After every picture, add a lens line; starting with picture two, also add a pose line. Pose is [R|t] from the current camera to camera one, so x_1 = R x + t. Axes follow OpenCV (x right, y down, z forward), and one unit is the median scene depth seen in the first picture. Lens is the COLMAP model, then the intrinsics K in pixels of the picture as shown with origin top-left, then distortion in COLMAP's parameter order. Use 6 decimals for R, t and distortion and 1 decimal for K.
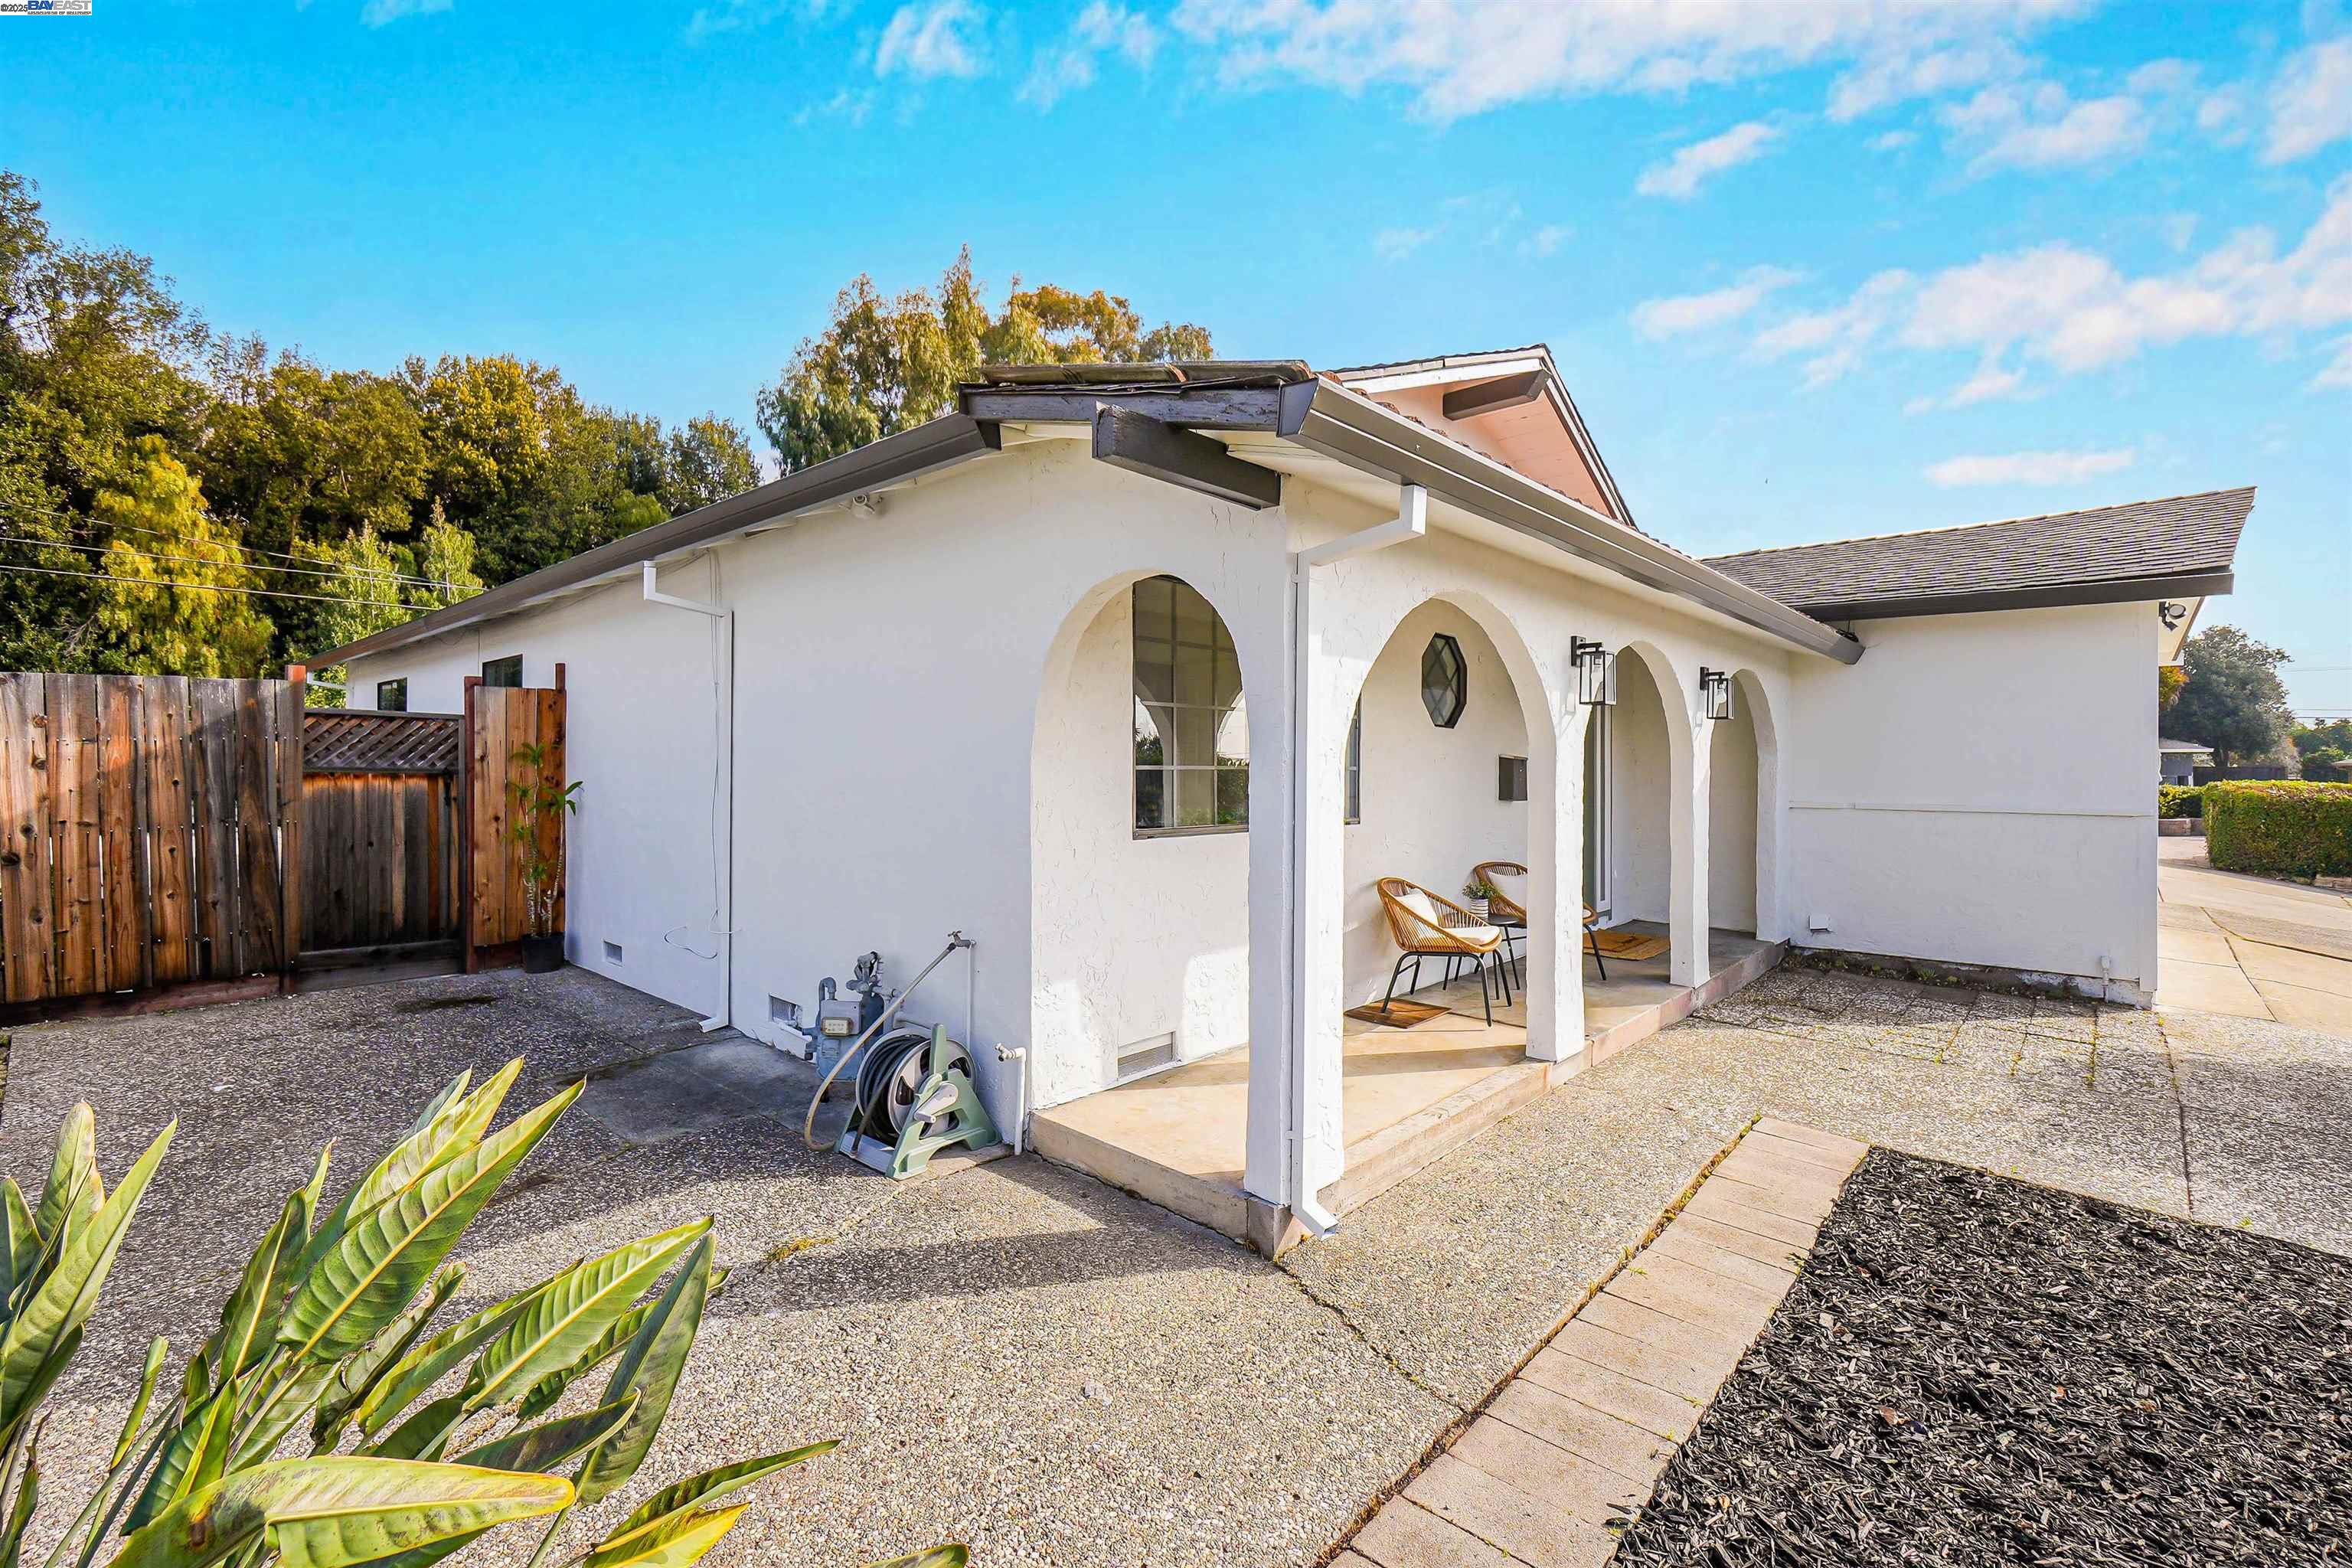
lens RADIAL K [[1011.7, 0, 1173.6], [0, 1011.7, 778.7], [0, 0, 1]] dist [-0.007088, 0.000757]
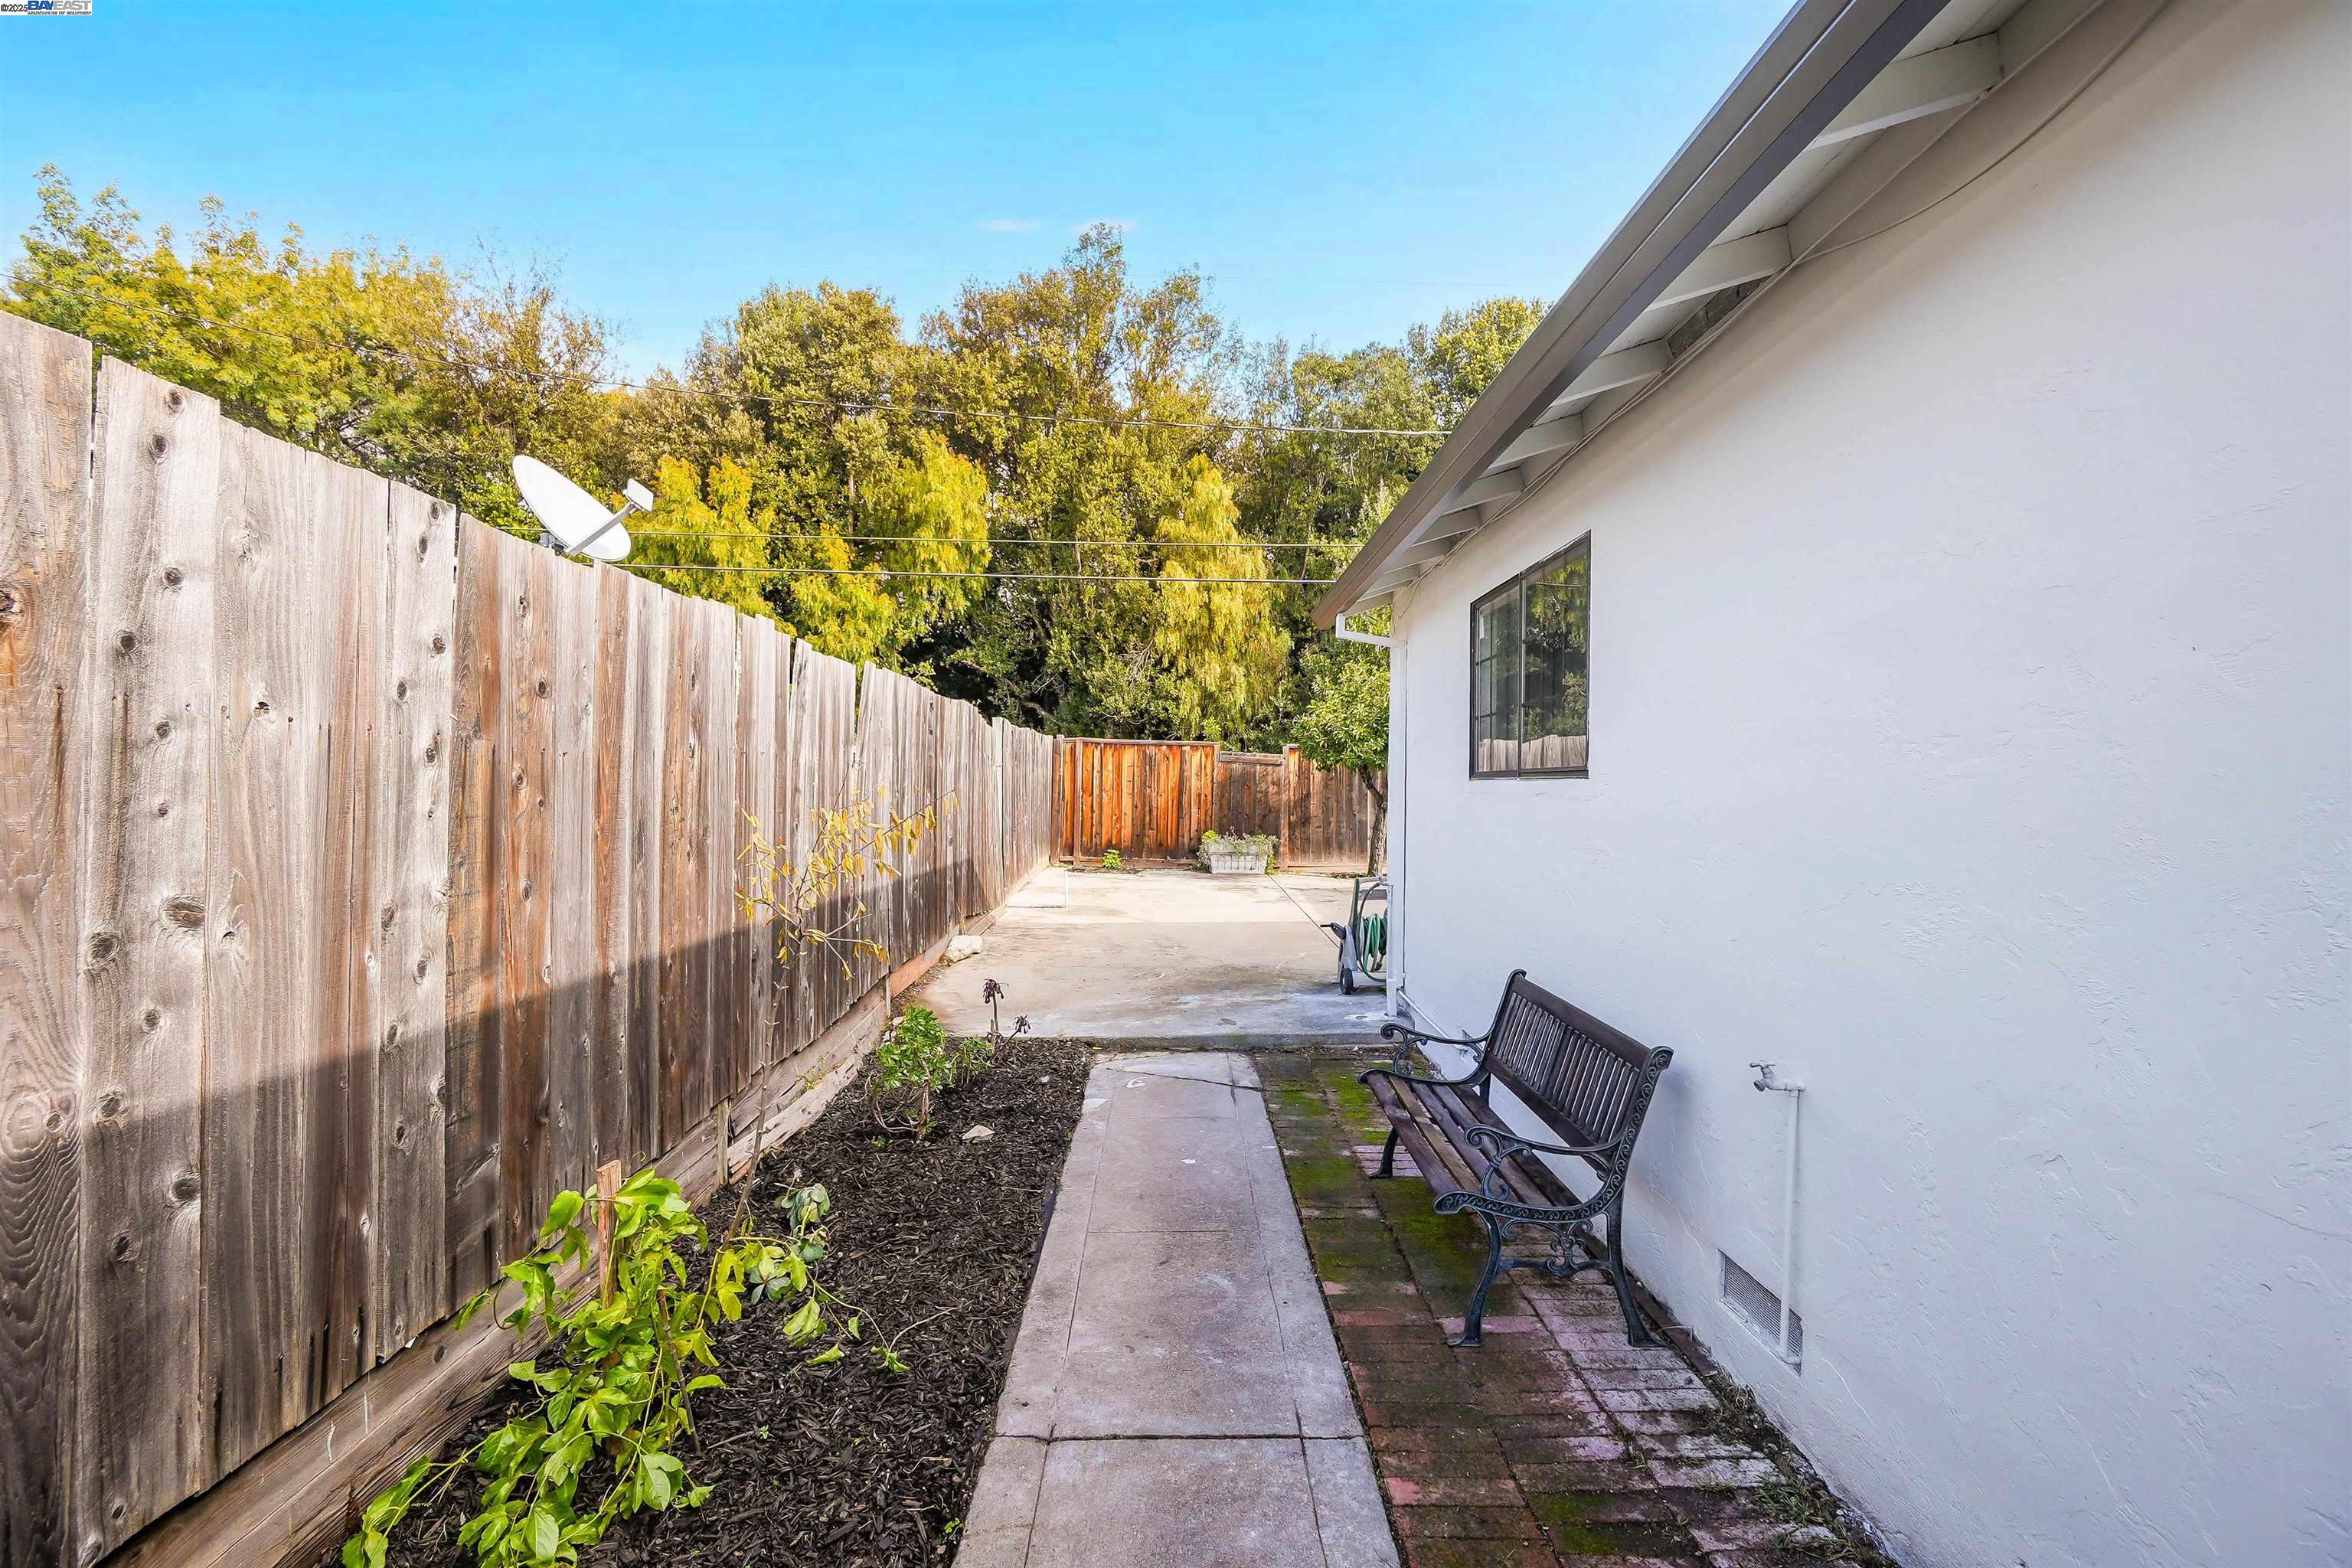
lens RADIAL K [[1011.7, 0, 1173.6], [0, 1011.7, 778.7], [0, 0, 1]] dist [-0.007088, 0.000757]
pose [[0.665713, -0.007388, -0.746171, -0.306139], [-0.016009, 0.999579, -0.024179, -0.003141], [0.746036, 0.028042, 0.665315, 0.341259]]
